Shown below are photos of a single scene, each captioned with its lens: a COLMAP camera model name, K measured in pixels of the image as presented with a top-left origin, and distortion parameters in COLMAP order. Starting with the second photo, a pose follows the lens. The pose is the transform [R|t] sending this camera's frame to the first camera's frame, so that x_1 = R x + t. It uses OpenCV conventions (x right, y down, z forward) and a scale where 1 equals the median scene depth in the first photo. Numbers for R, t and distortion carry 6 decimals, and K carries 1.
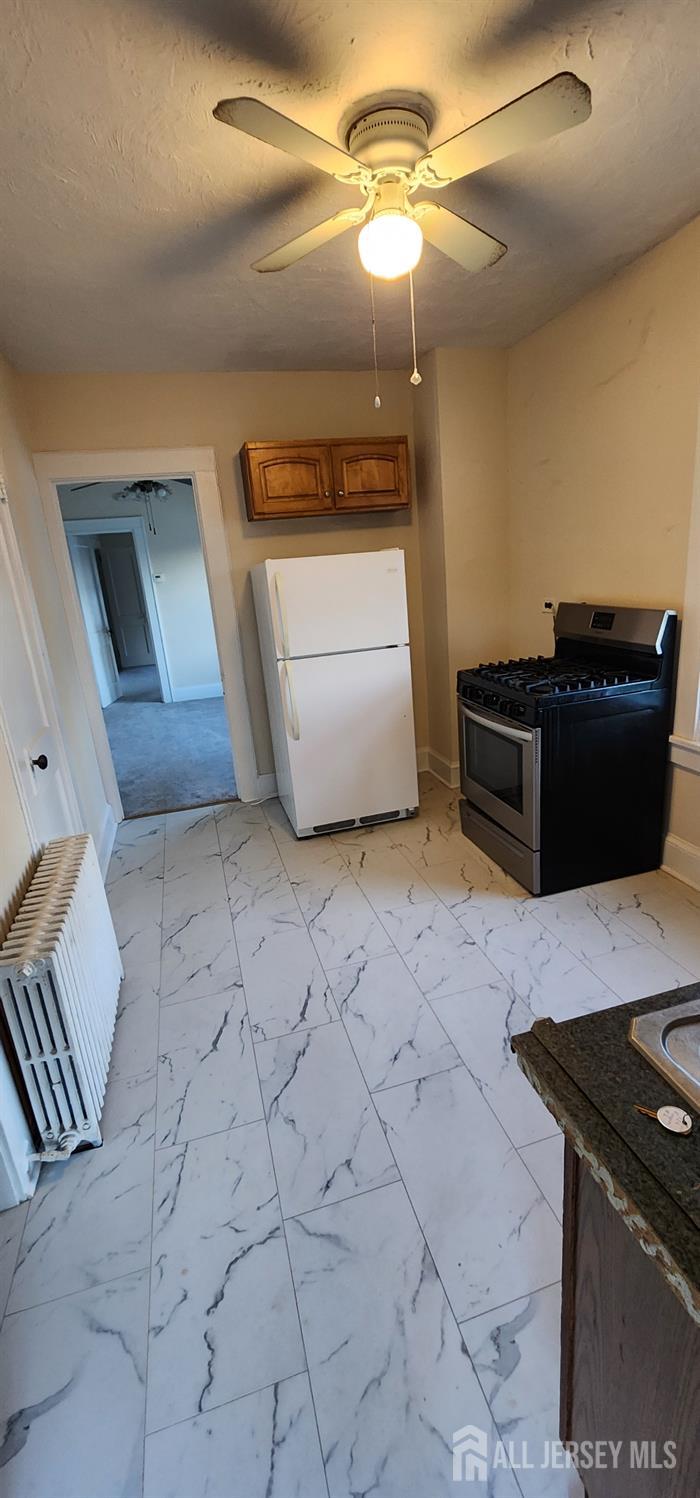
lens RADIAL K [[617.0, 0, 350.0], [0, 617.0, 749.0], [0, 0, 1]] dist [0.000287, -0.000050]
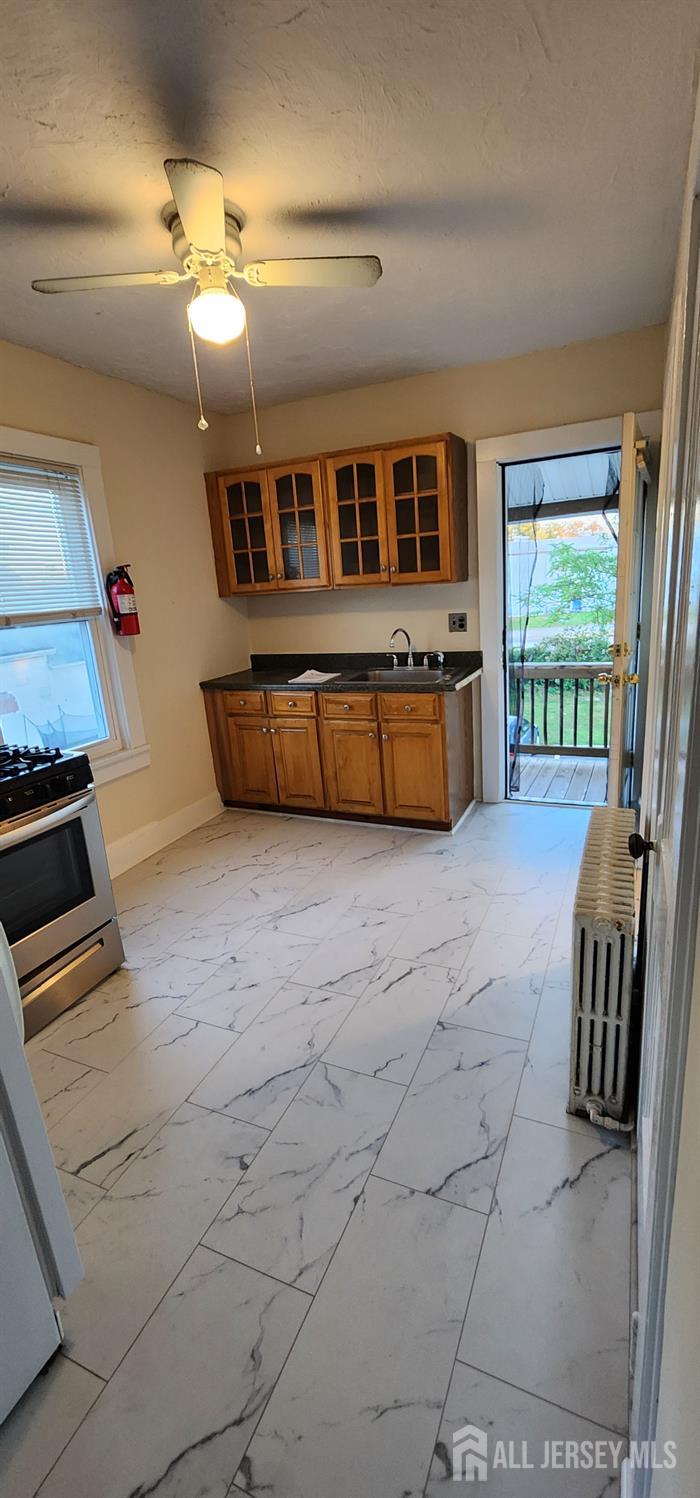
lens RADIAL K [[617.0, 0, 350.0], [0, 617.0, 749.0], [0, 0, 1]] dist [0.000287, -0.000050]
pose [[-0.757517, -0.035294, 0.651861, -0.622970], [0.308877, 0.860318, 0.405522, -0.353583], [-0.575120, 0.508535, -0.640804, 1.383698]]
